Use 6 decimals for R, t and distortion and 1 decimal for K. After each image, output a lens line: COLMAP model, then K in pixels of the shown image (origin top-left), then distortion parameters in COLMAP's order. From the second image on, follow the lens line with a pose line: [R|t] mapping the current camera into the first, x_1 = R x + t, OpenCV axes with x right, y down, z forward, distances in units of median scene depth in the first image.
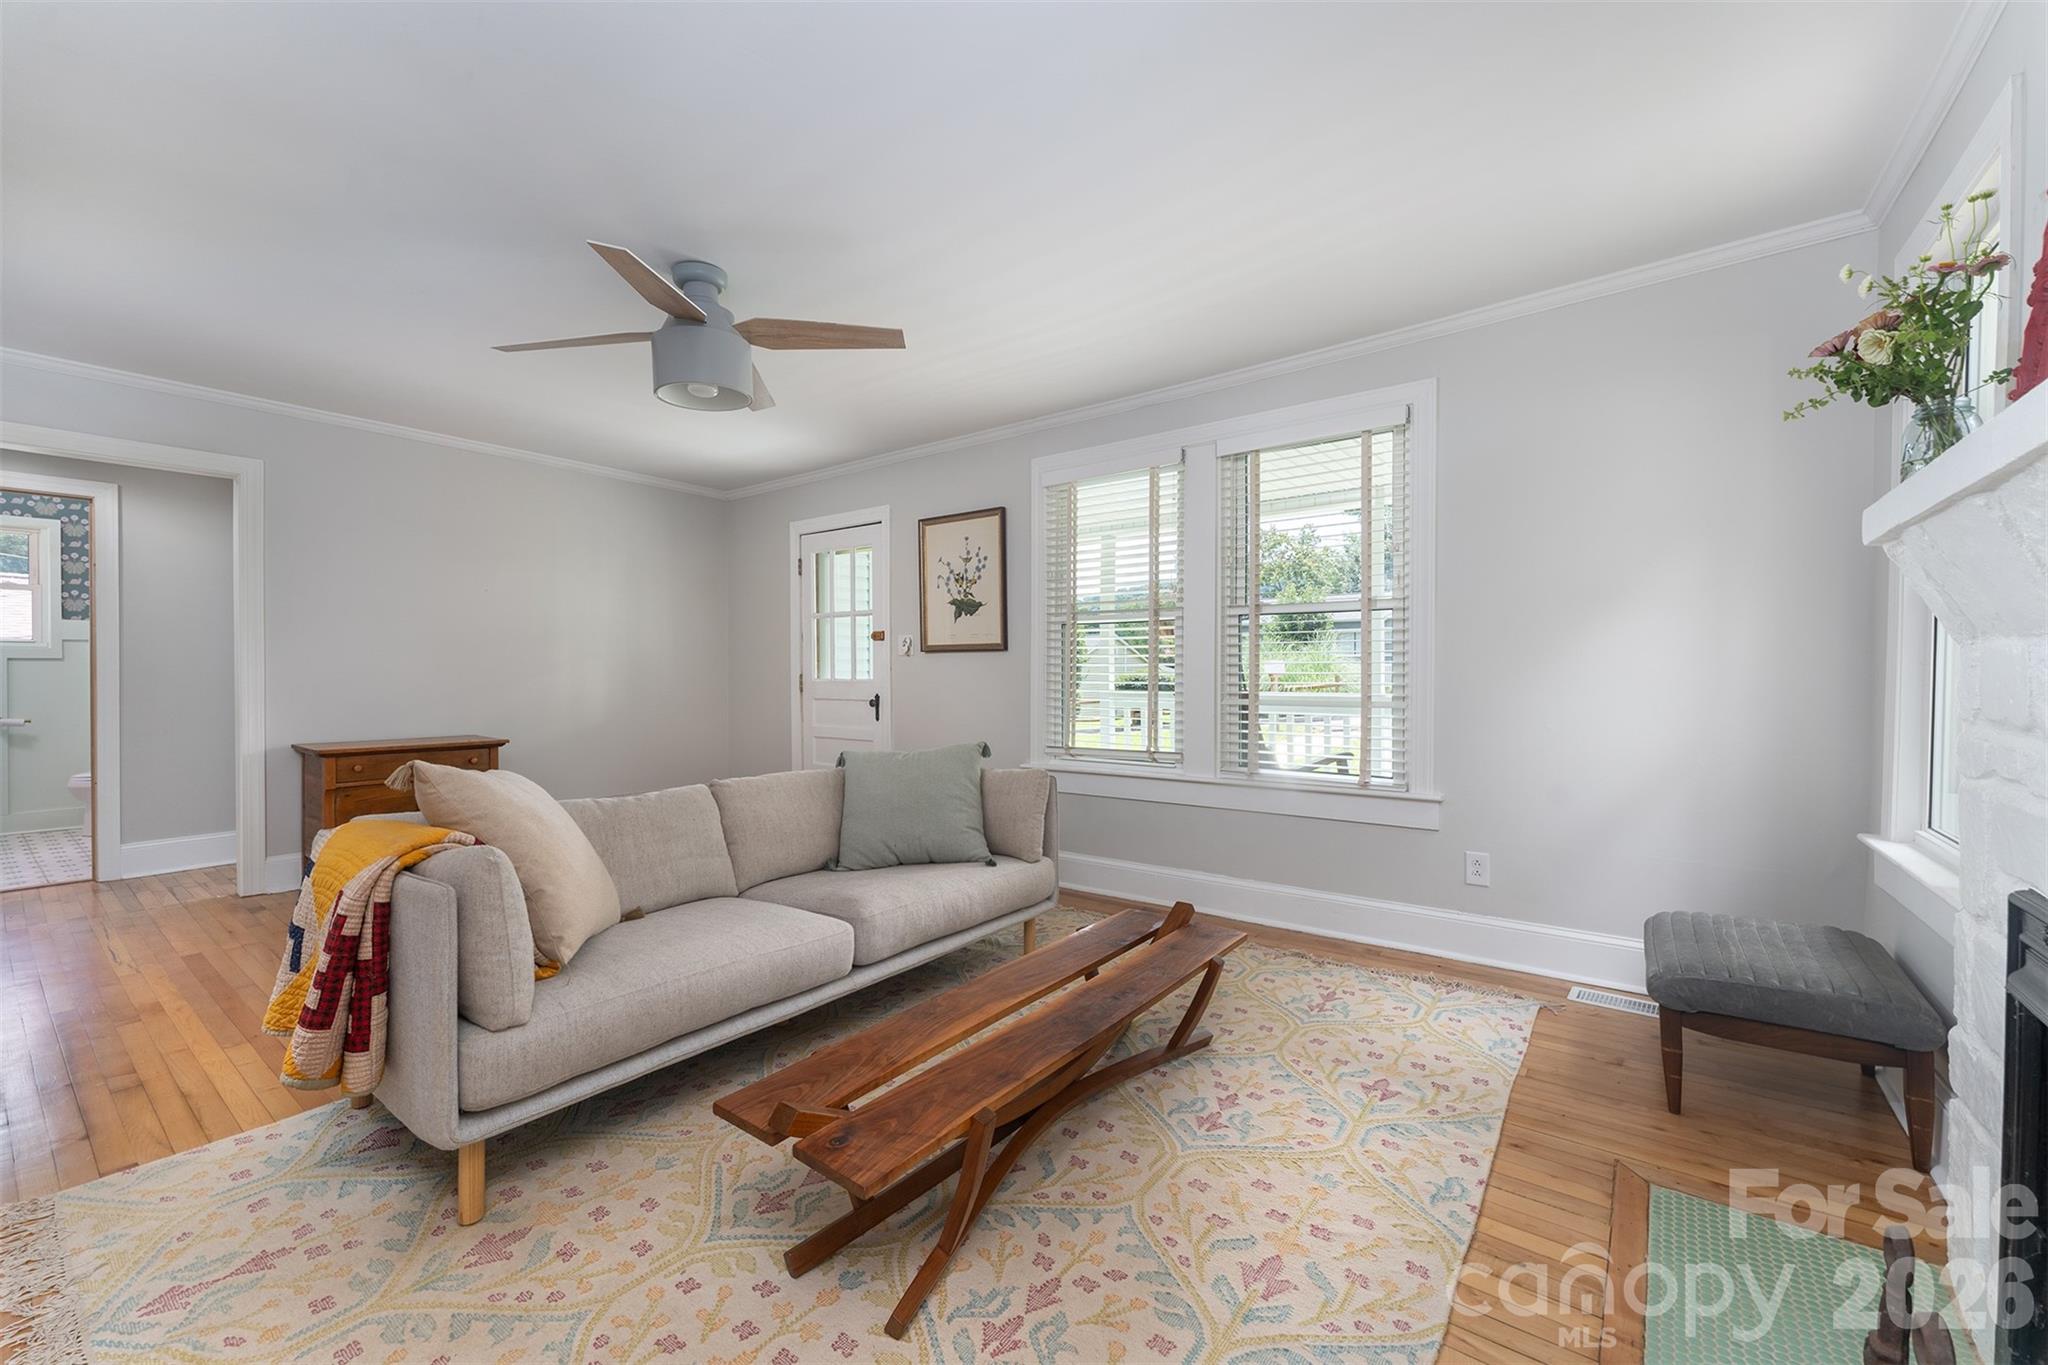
lens RADIAL K [[838.8, 0, 1024.2], [0, 838.8, 685.3], [0, 0, 1]] dist [0.002525, 0.000194]
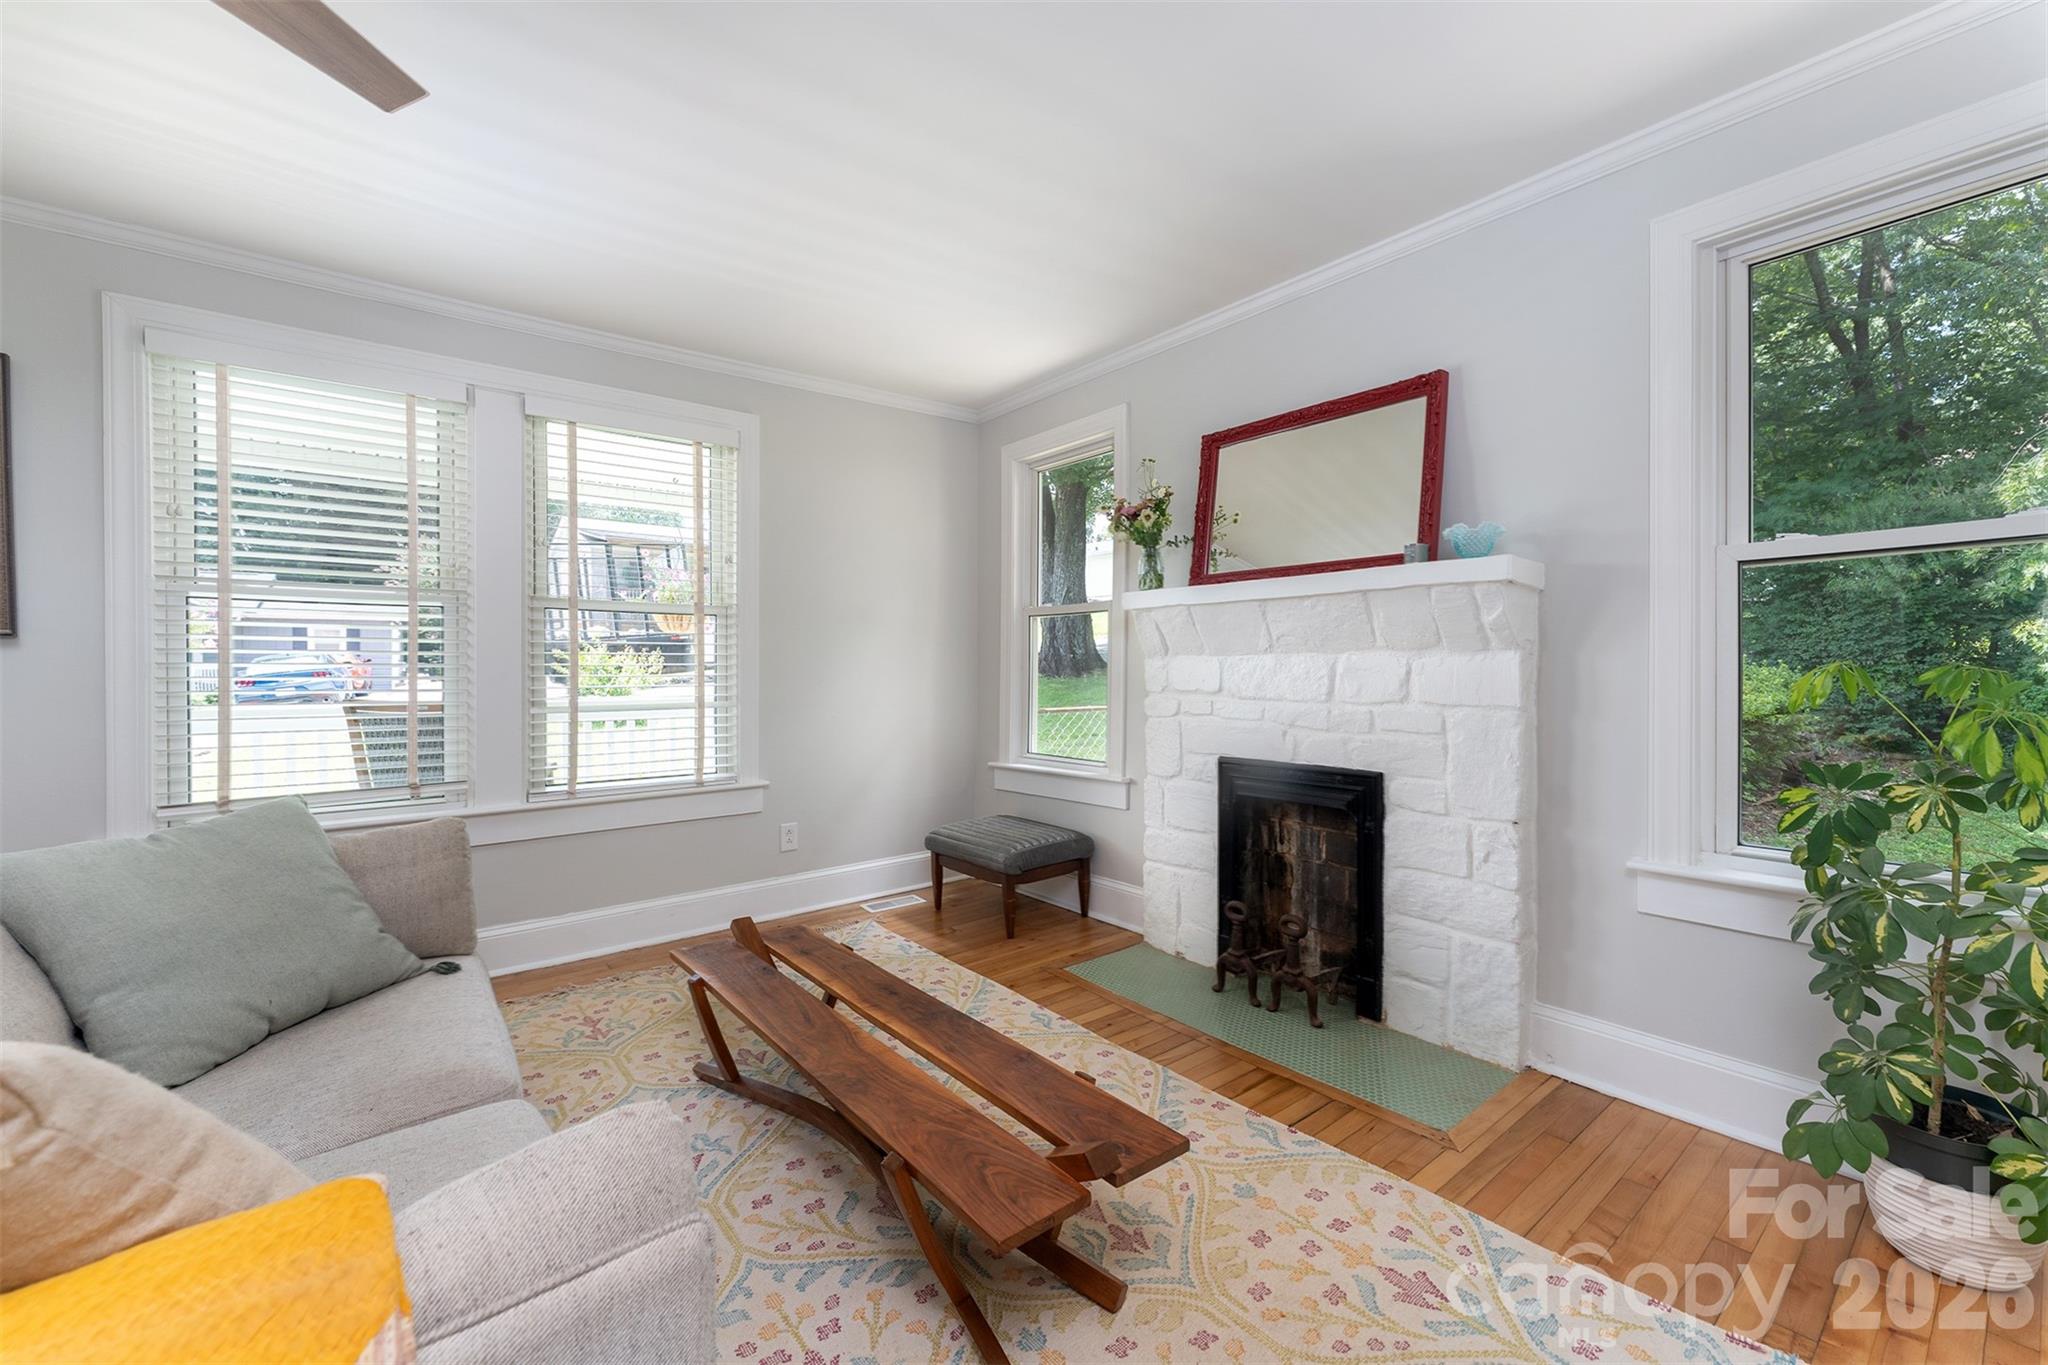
lens RADIAL K [[838.8, 0, 1015.3], [0, 838.8, 682.0], [0, 0, 1]] dist [0.002525, 0.000194]
pose [[0.221919, -0.011264, 0.975000, -0.516817], [0.020679, 0.999763, 0.006843, -0.005005], [-0.974846, 0.018644, 0.222099, 0.382252]]
